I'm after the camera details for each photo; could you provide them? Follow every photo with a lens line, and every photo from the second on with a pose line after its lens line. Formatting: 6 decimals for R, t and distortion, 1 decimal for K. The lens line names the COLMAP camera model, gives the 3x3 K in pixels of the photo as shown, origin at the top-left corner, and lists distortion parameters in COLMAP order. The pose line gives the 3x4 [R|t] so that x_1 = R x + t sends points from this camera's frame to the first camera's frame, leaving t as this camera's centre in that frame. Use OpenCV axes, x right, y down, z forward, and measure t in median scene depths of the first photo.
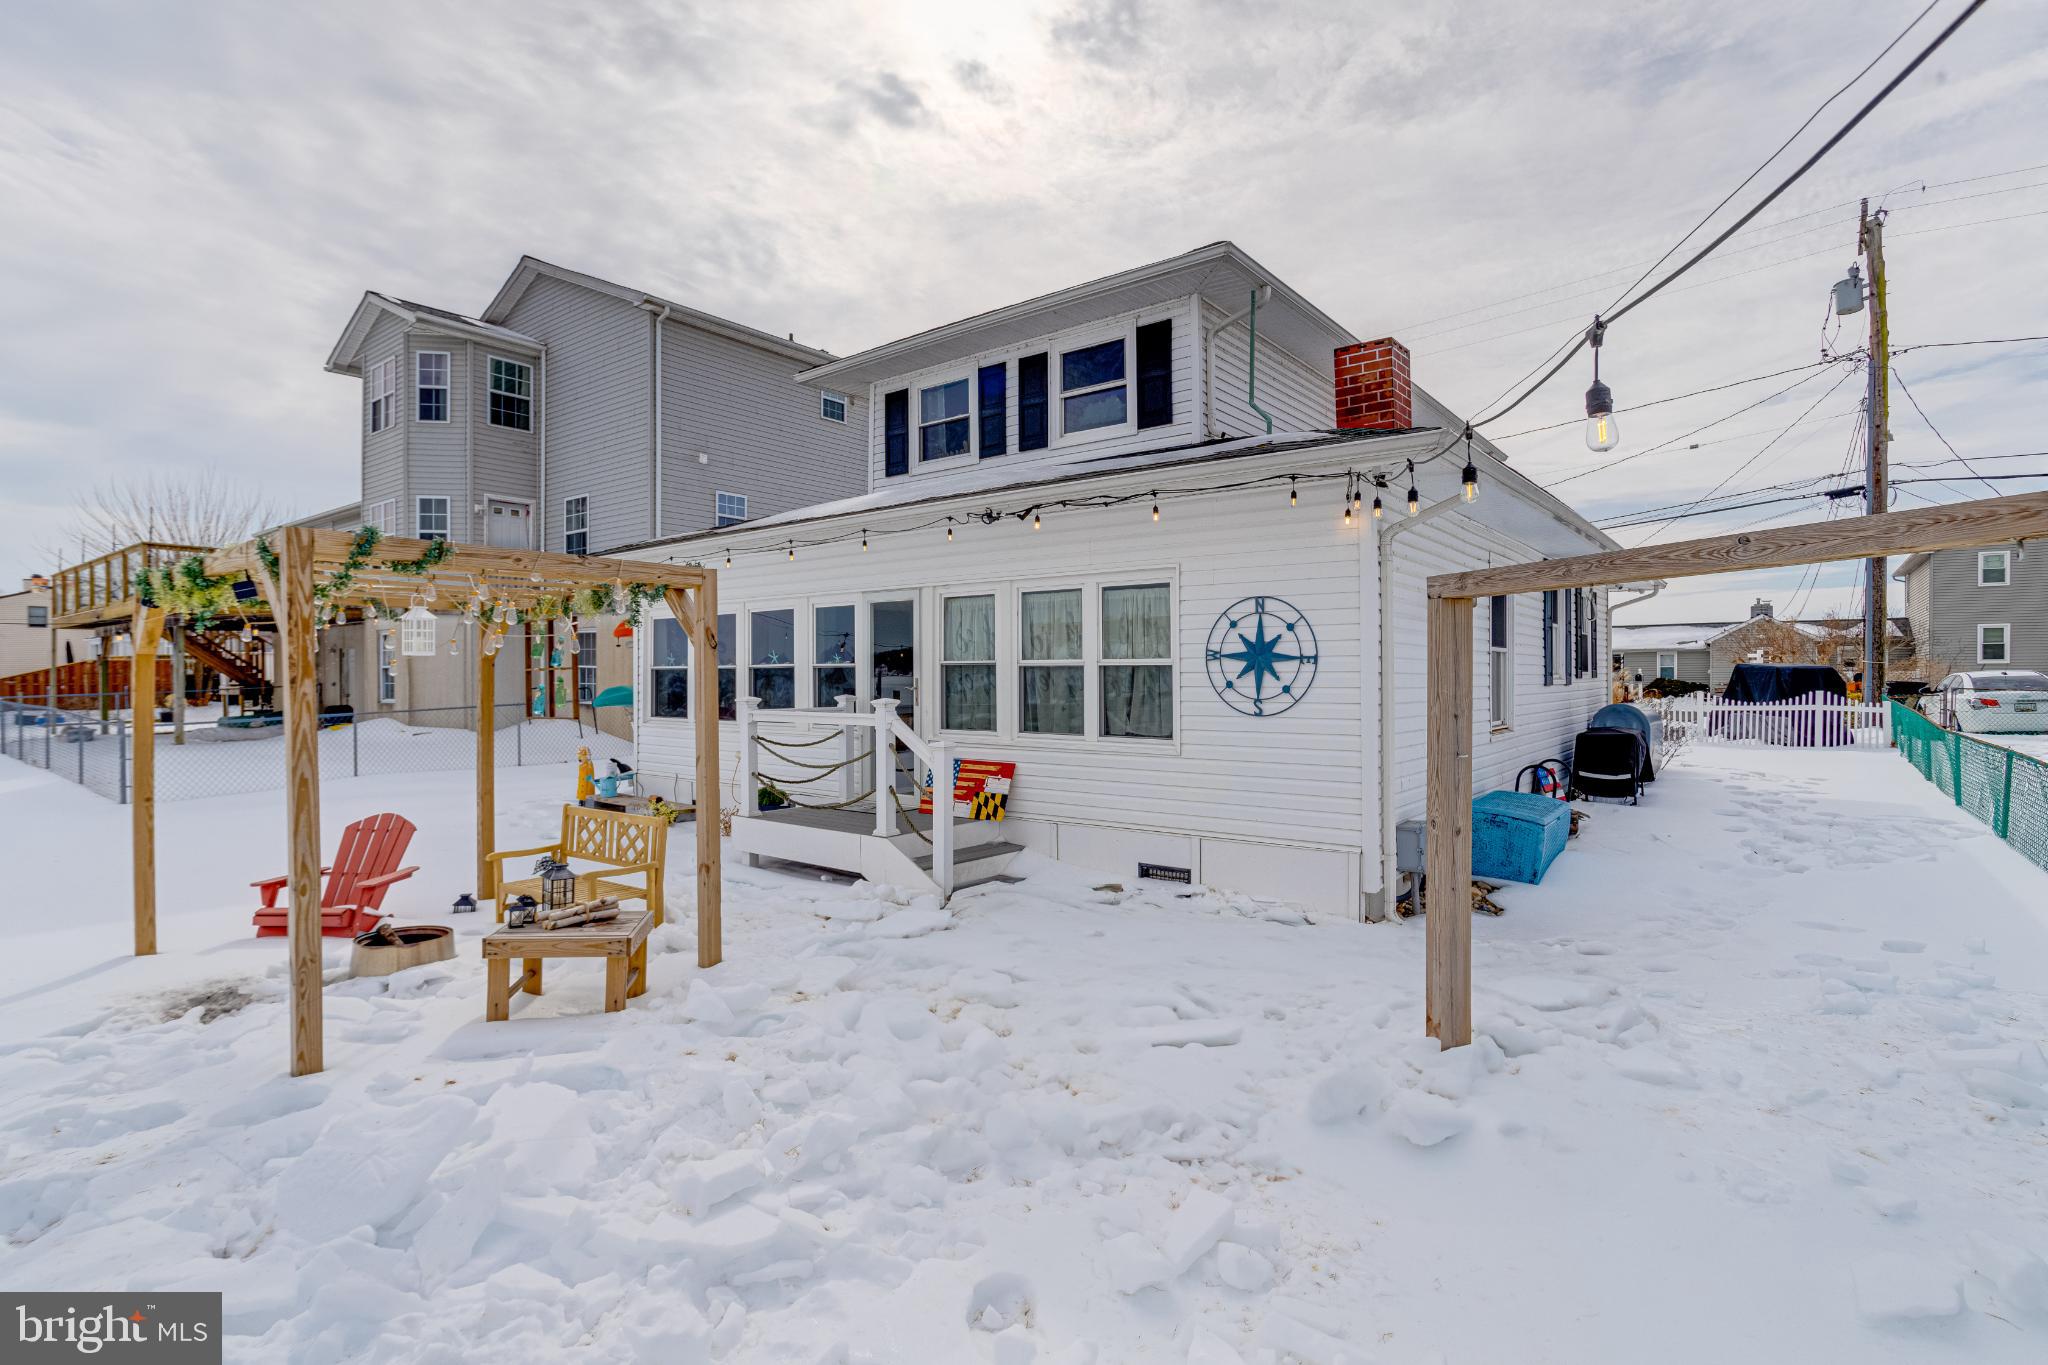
lens RADIAL K [[960.6, 0, 1031.9], [0, 960.6, 670.9], [0, 0, 1]] dist [-0.045932, 0.013758]
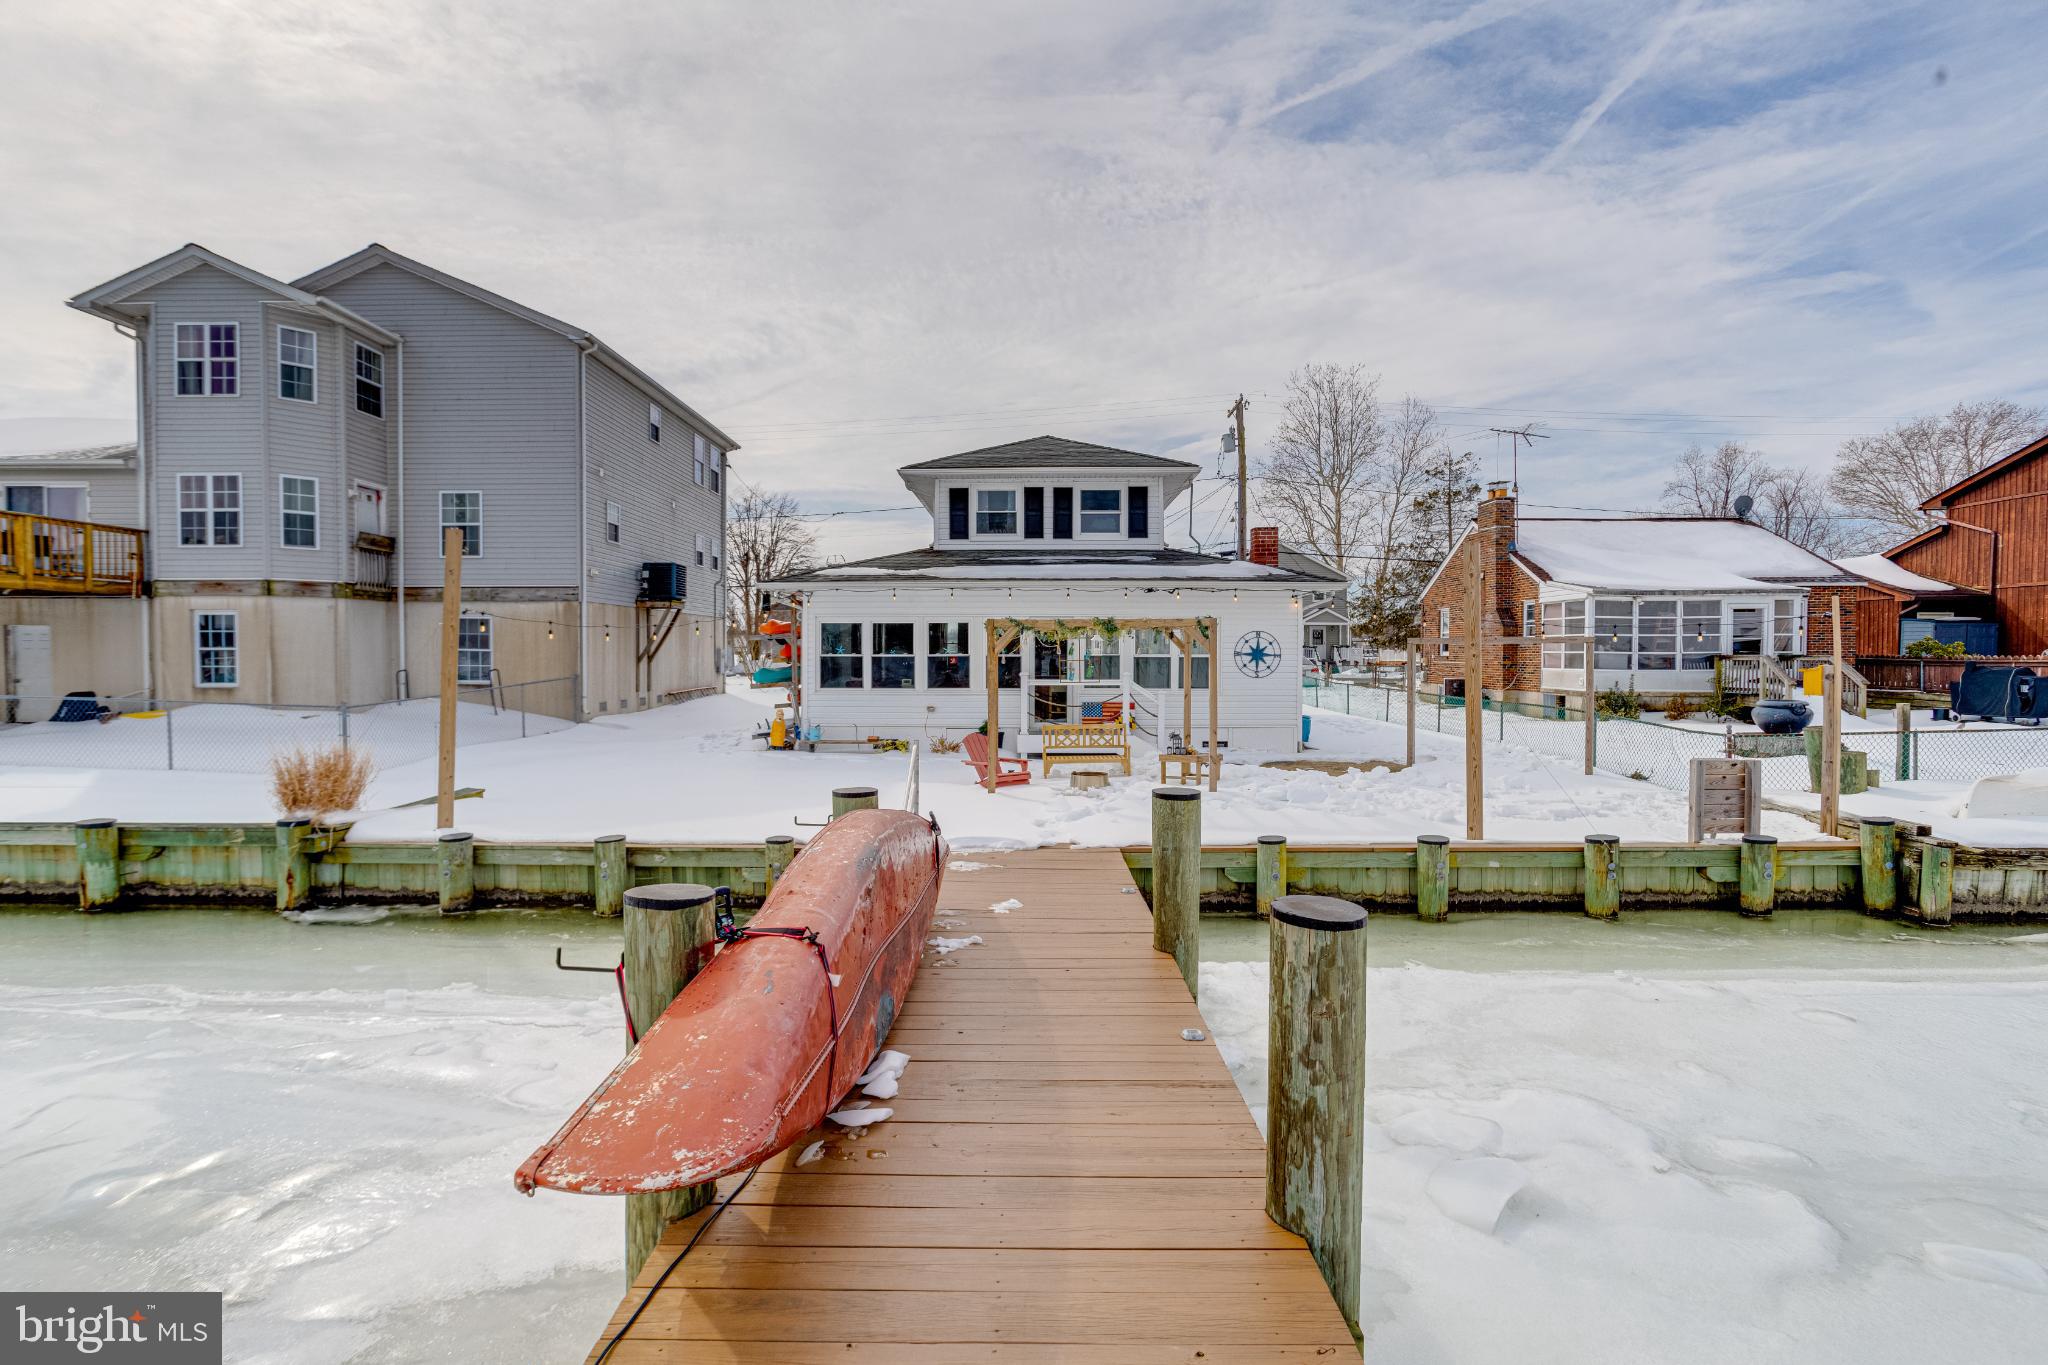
lens RADIAL K [[919.3, 0, 1007.4], [0, 919.3, 664.0], [0, 0, 1]] dist [-0.047410, 0.024176]
pose [[0.808945, -0.005244, 0.587861, -1.242059], [-0.005391, 0.999852, 0.016337, -0.018518], [-0.587859, -0.016384, 0.808797, -0.417178]]
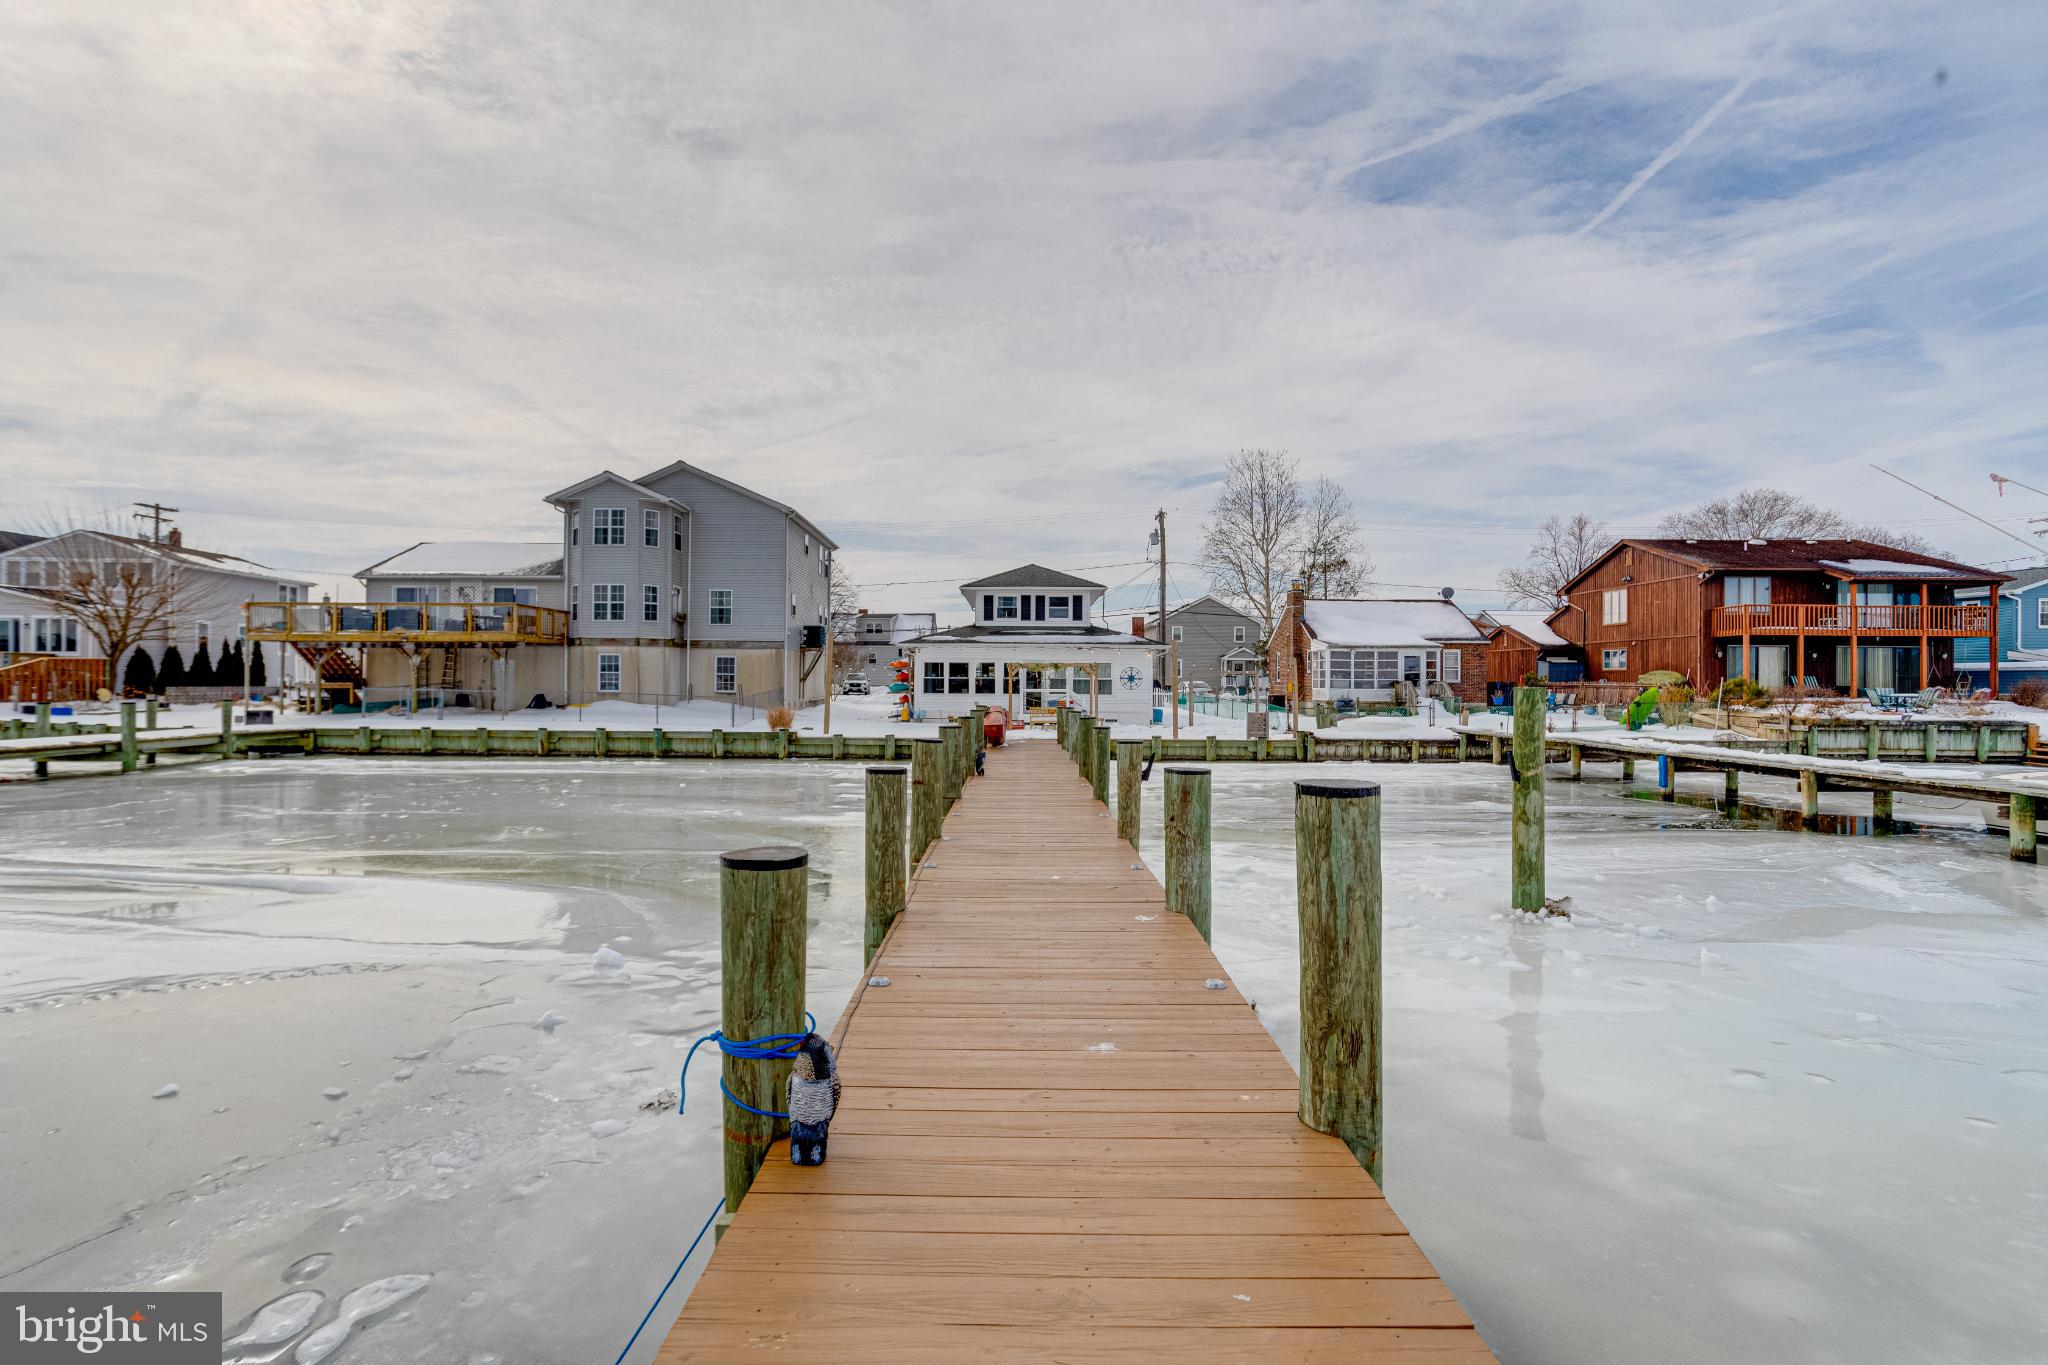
lens RADIAL K [[994.2, 0, 1008.7], [0, 994.2, 676.7], [0, 0, 1]] dist [-0.053014, 0.033300]
pose [[0.796823, 0.010346, 0.604125, -2.678924], [-0.011300, 0.999934, -0.002220, -0.003323], [-0.604108, -0.005057, 0.796887, -2.221730]]
